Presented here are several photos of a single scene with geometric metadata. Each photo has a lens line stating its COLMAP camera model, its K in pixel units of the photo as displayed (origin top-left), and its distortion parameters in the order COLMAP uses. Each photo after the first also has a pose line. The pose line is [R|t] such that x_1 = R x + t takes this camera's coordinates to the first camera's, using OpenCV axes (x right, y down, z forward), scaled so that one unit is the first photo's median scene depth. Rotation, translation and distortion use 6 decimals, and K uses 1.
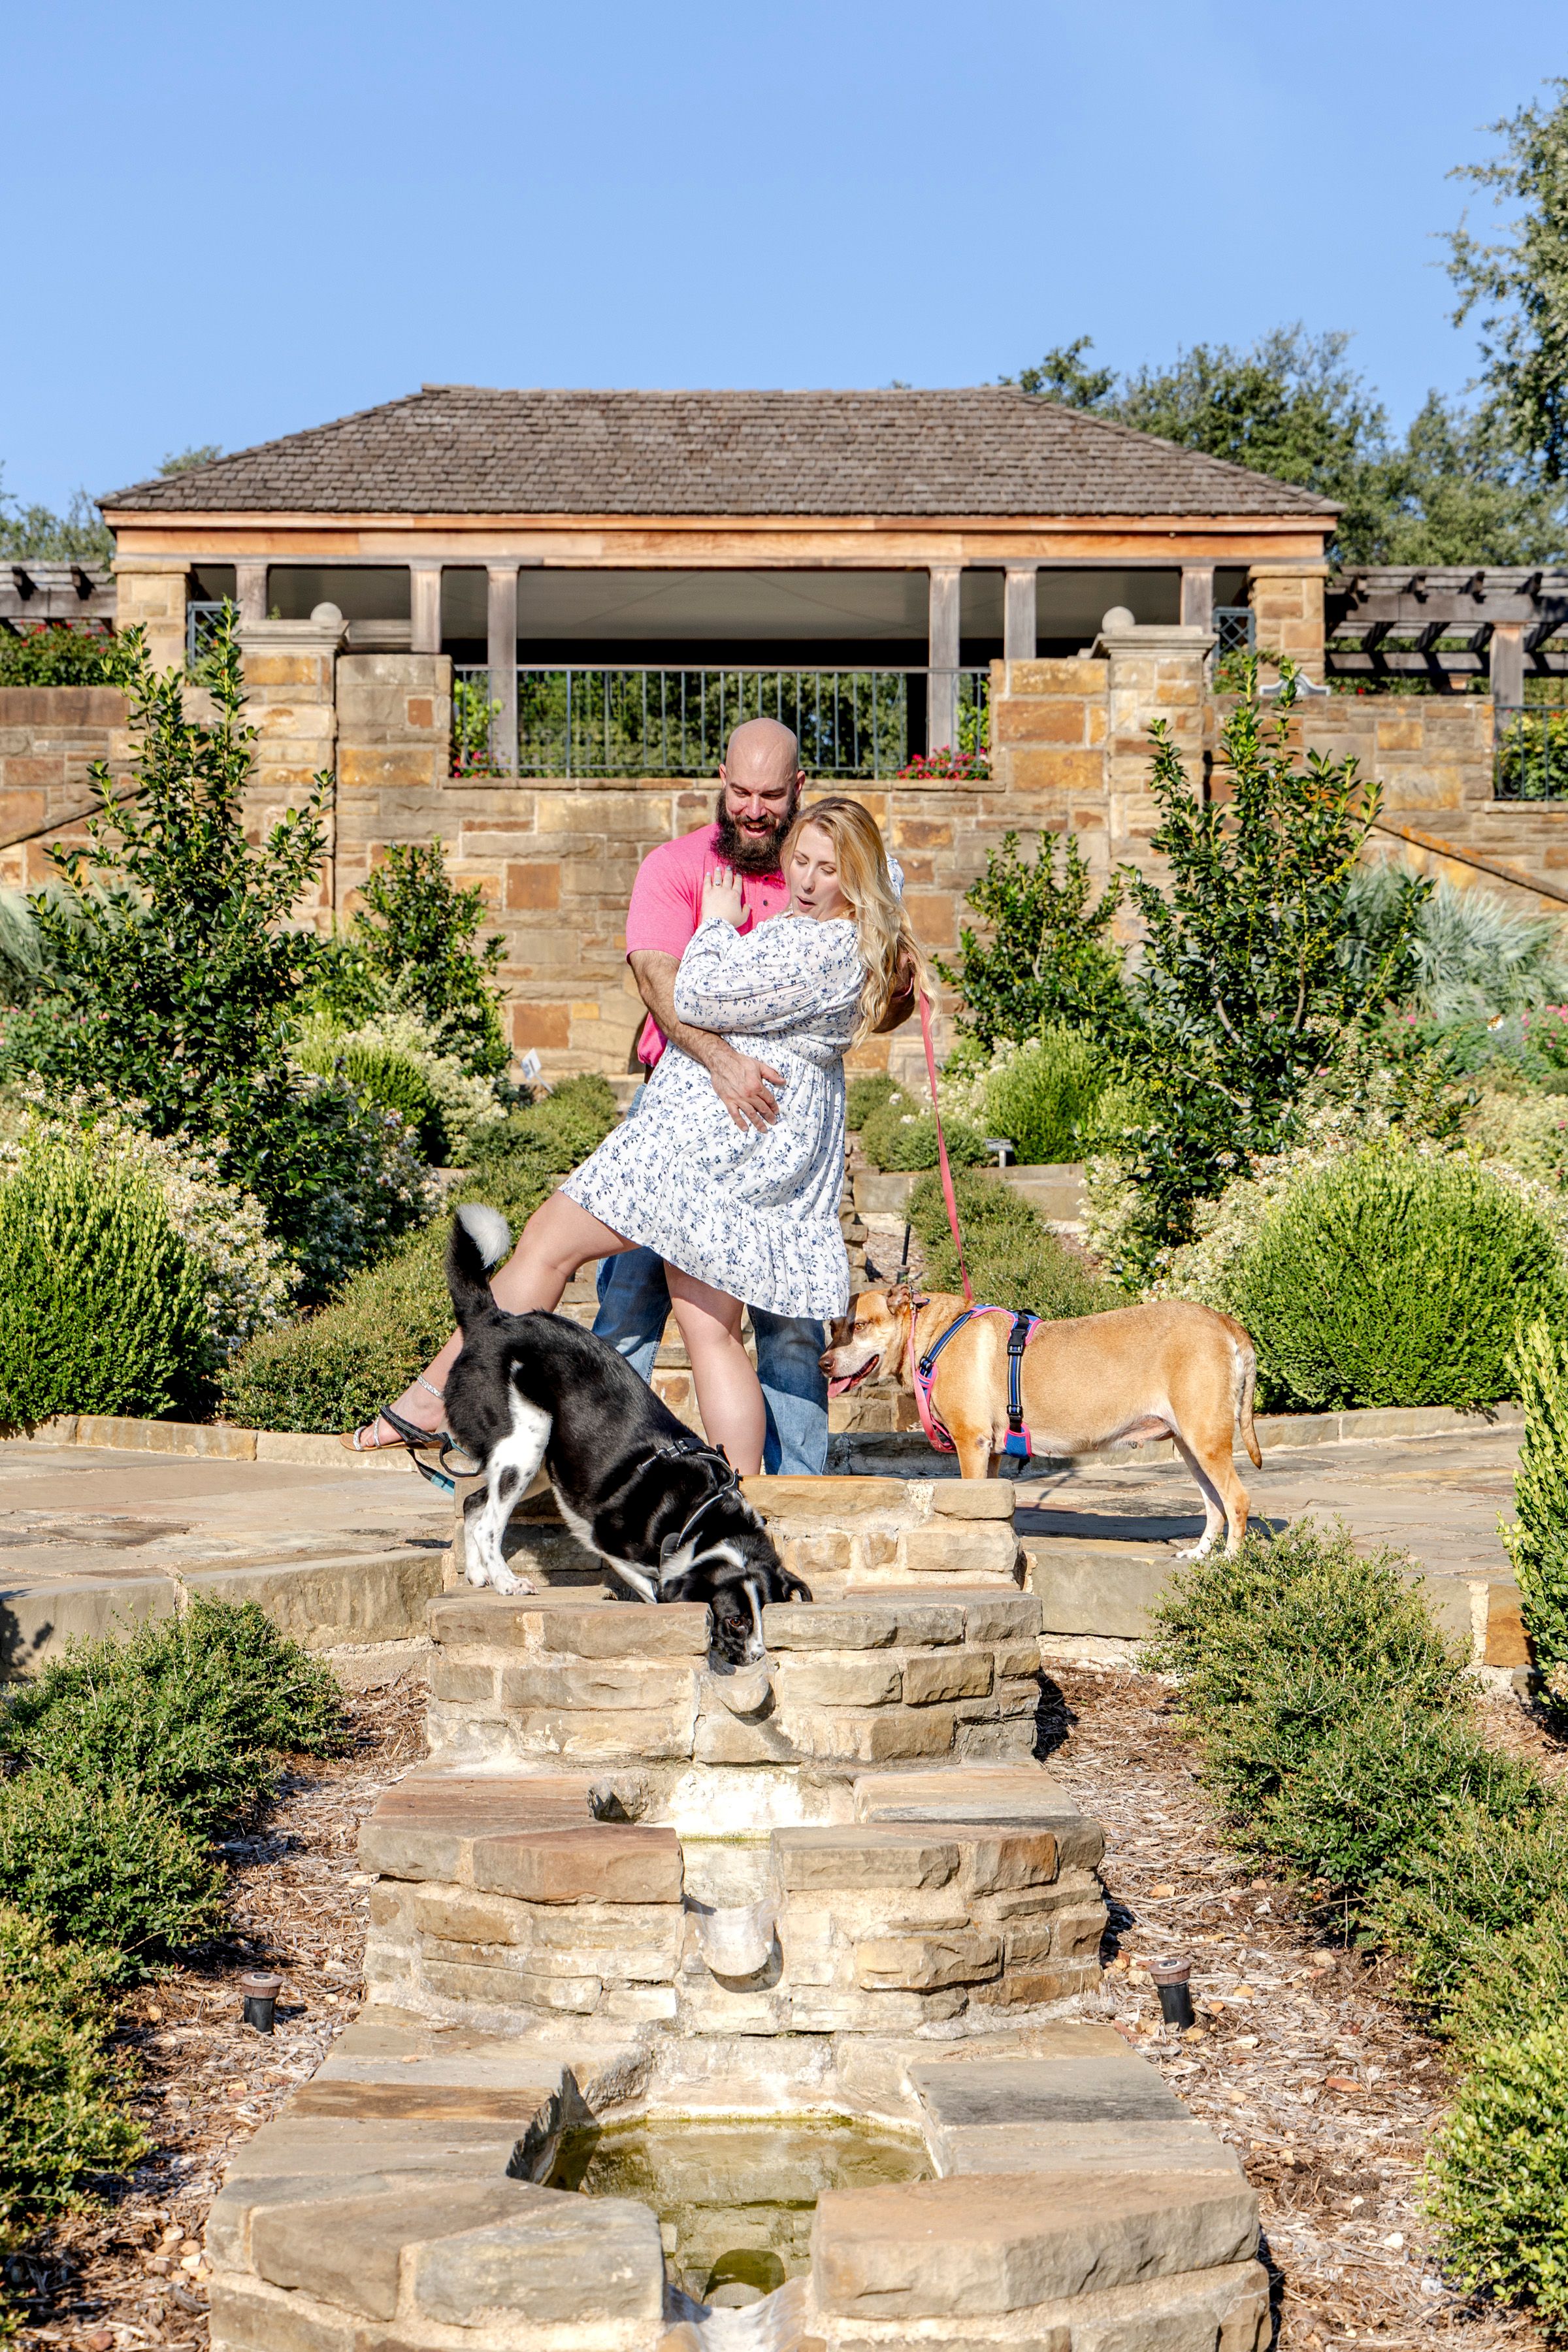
lens RADIAL K [[4351.9, 0, 894.3], [0, 4351.9, 1168.7], [0, 0, 1]] dist [-0.065028, 0.009813]
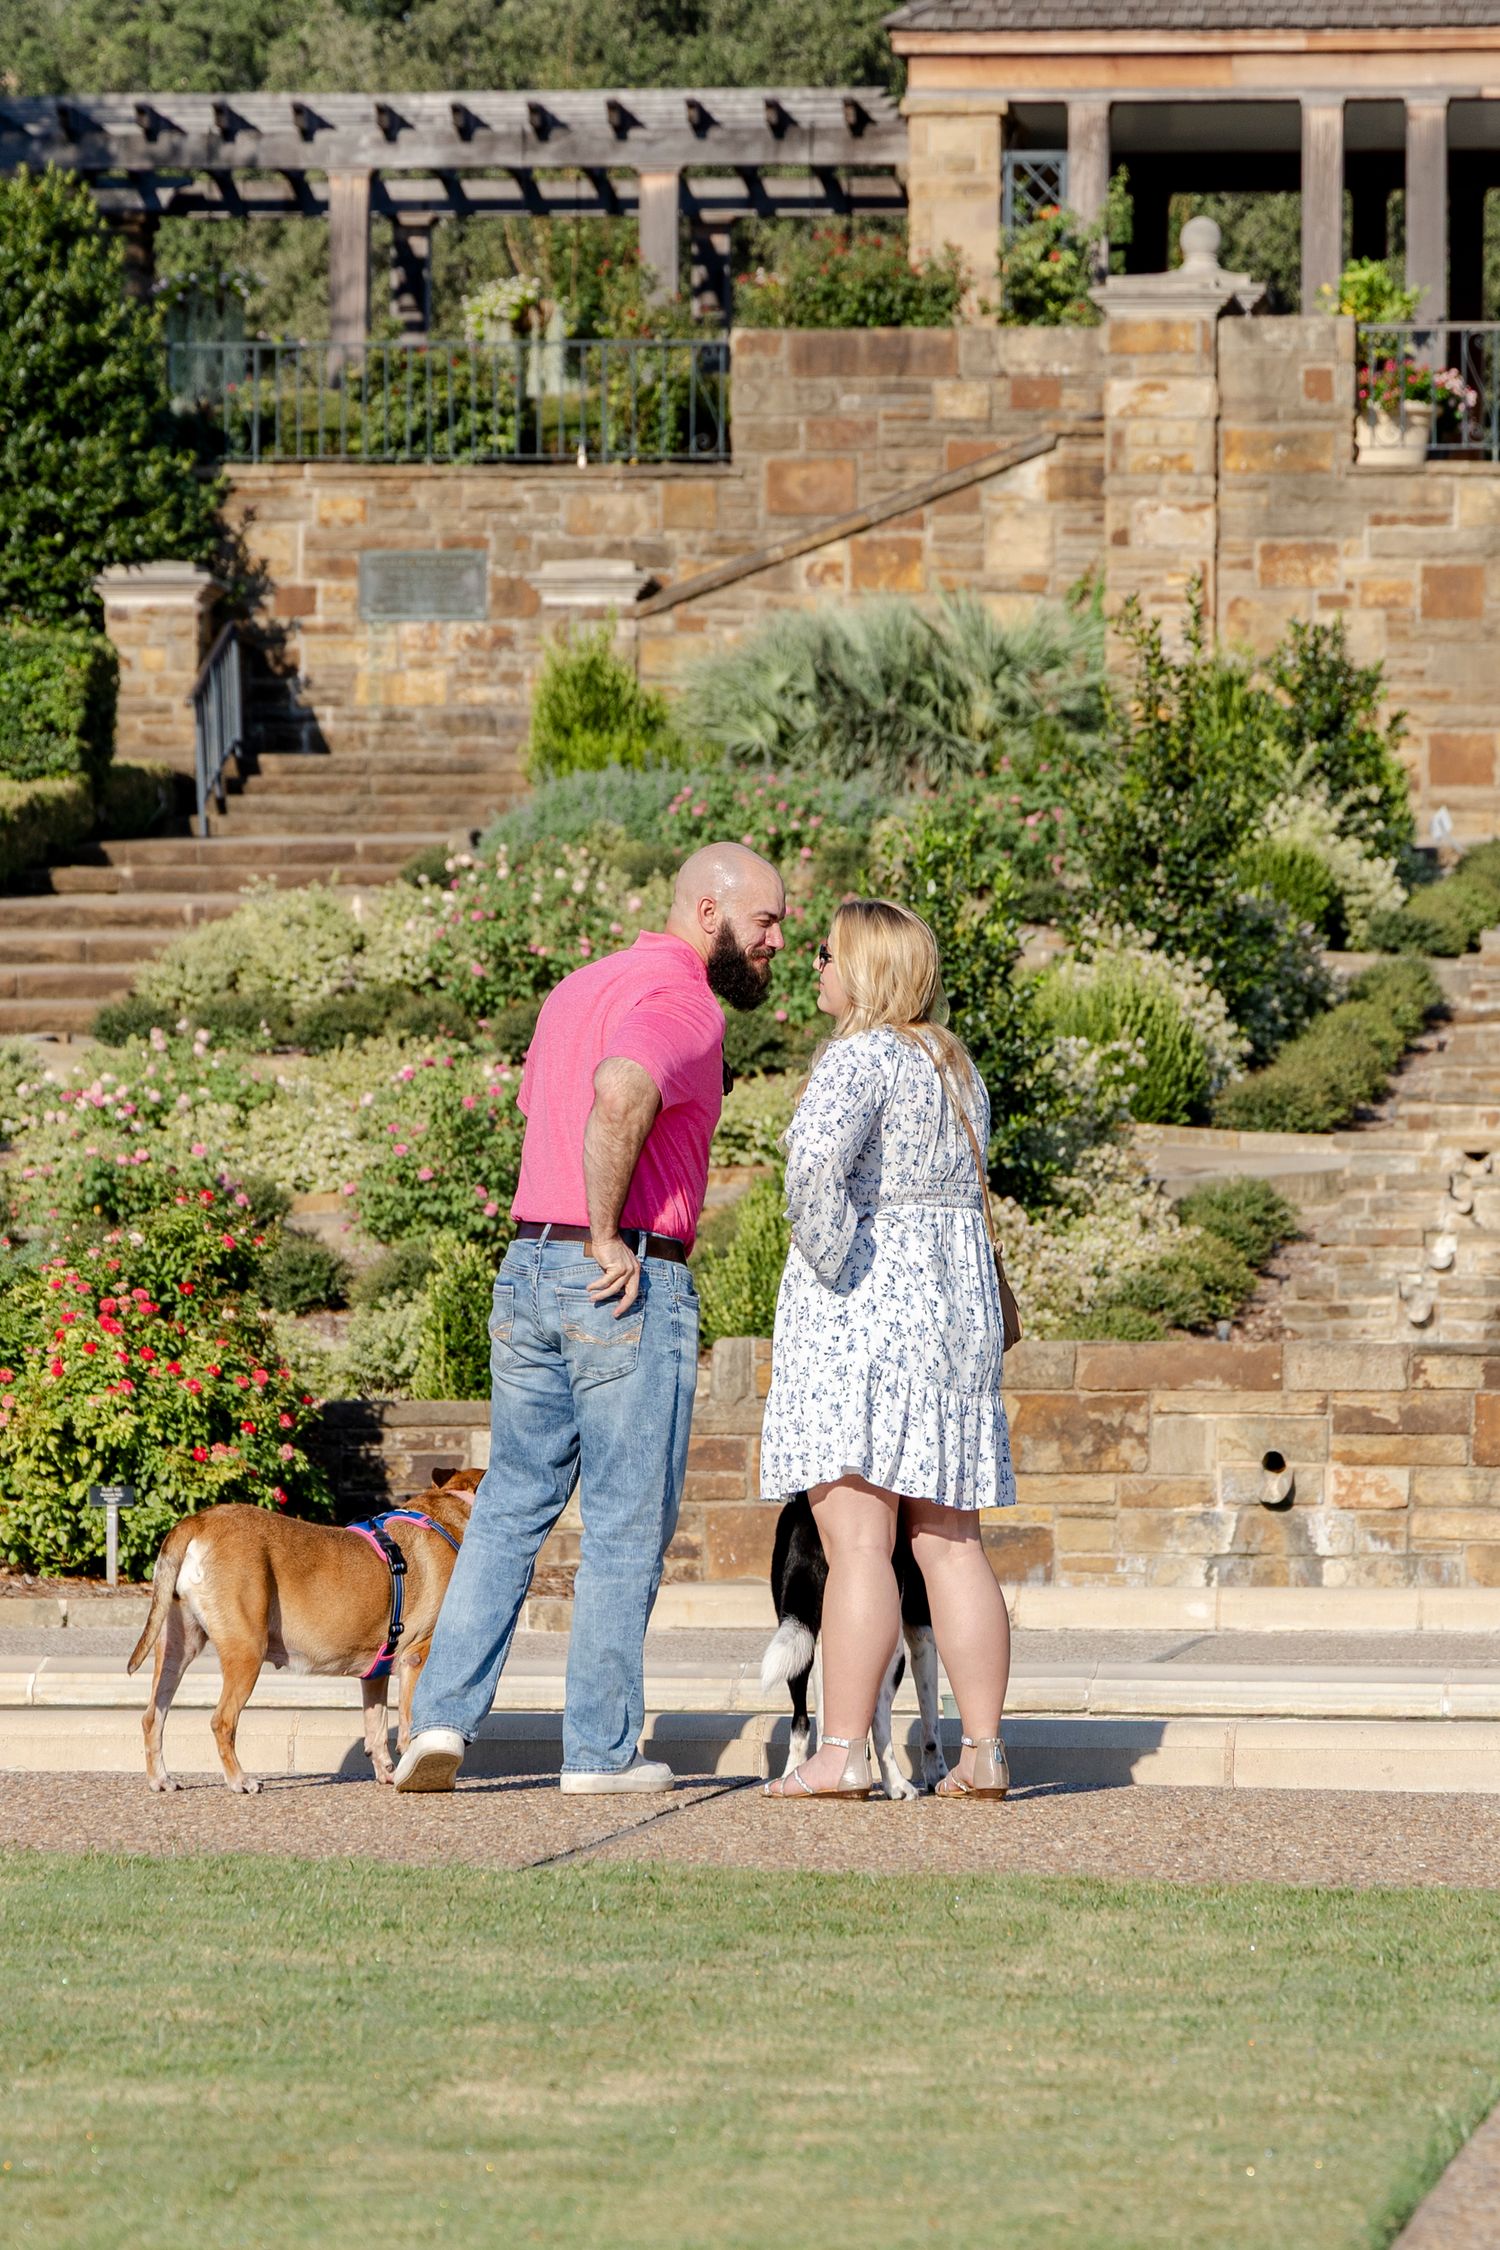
lens RADIAL K [[11227.8, 0, 748.8], [0, 11227.8, 1316.3], [0, 0, 1]] dist [0.062804, 1.346355]
pose [[0.987819, 0.006419, -0.155478, 0.184652], [0.000641, 0.998972, 0.045320, -0.036209], [0.155609, -0.044868, 0.986799, -1.783385]]
